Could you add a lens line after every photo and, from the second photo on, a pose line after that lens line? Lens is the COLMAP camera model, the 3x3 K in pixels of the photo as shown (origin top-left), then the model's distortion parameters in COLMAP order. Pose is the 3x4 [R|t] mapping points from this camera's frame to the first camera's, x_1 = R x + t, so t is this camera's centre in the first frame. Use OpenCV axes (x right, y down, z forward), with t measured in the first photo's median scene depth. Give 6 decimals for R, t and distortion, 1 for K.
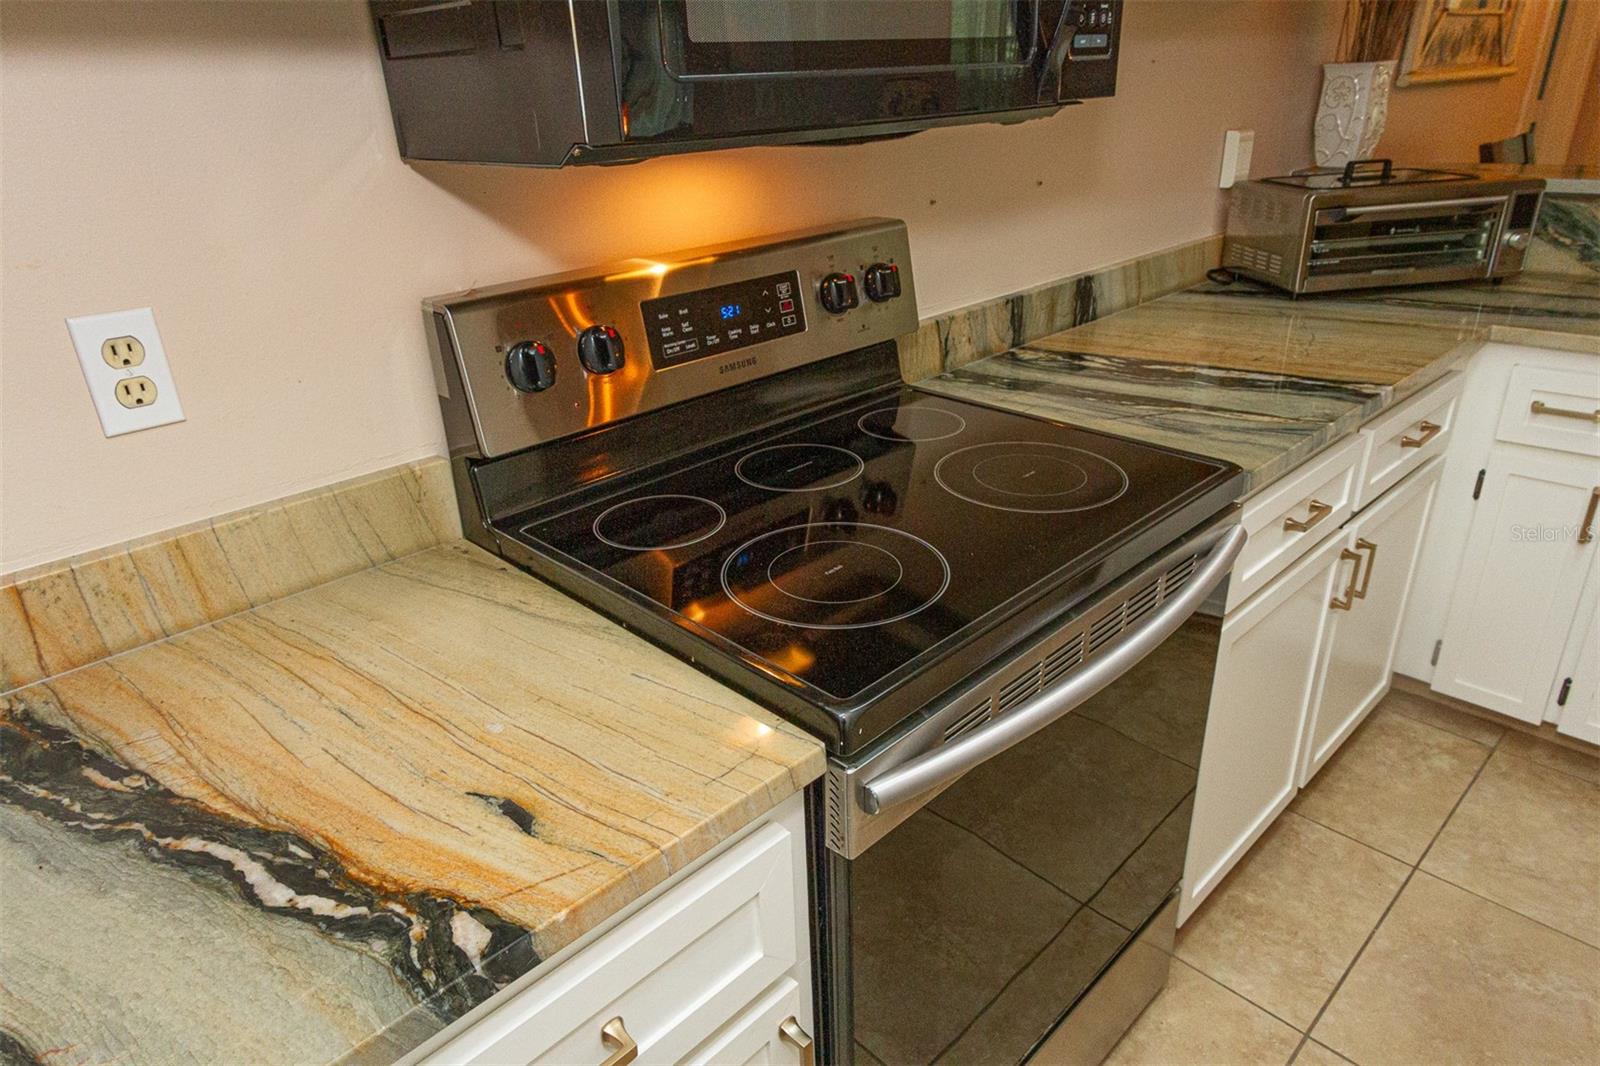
lens RADIAL K [[1020.2, 0, 802.1], [0, 1020.2, 531.2], [0, 0, 1]] dist [0.031419, -0.001554]
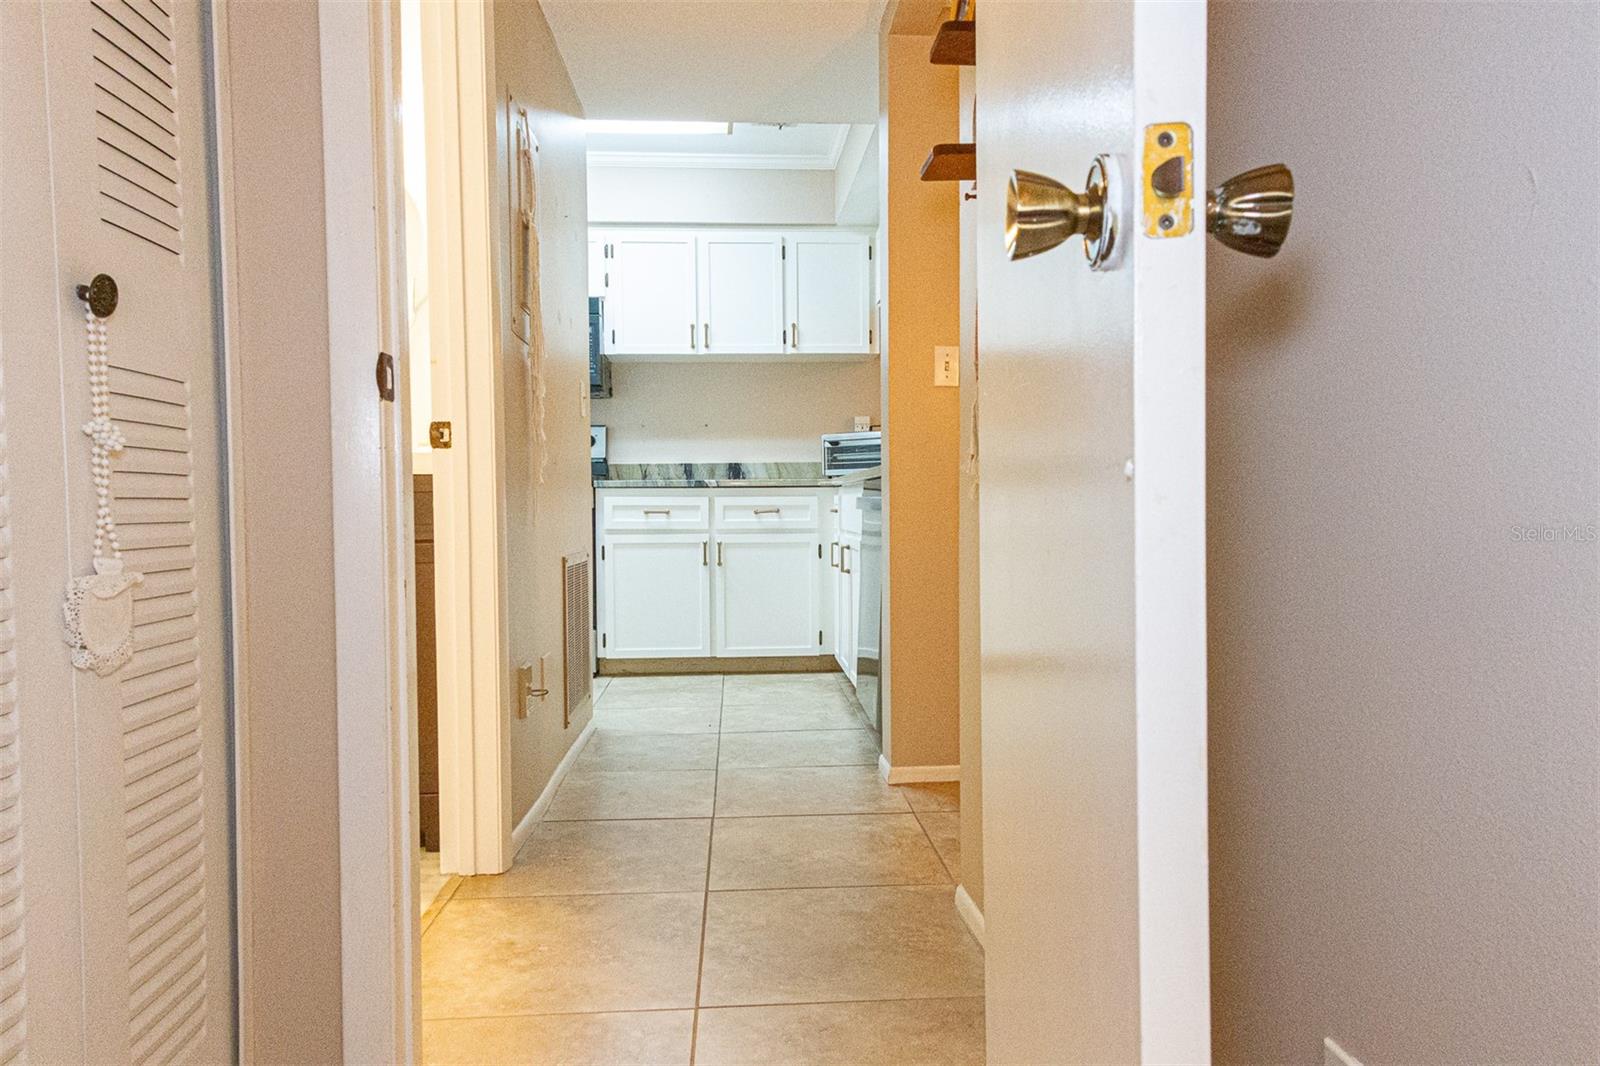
lens RADIAL K [[1036.6, 0, 800.0], [0, 1036.6, 533.0], [0, 0, 1]] dist [0.022150, -0.000827]
pose [[0.757755, 0.050062, -0.650616, 2.417561], [-0.281771, 0.924411, -0.257041, 0.611021], [0.588569, 0.378098, 0.714583, -0.776790]]
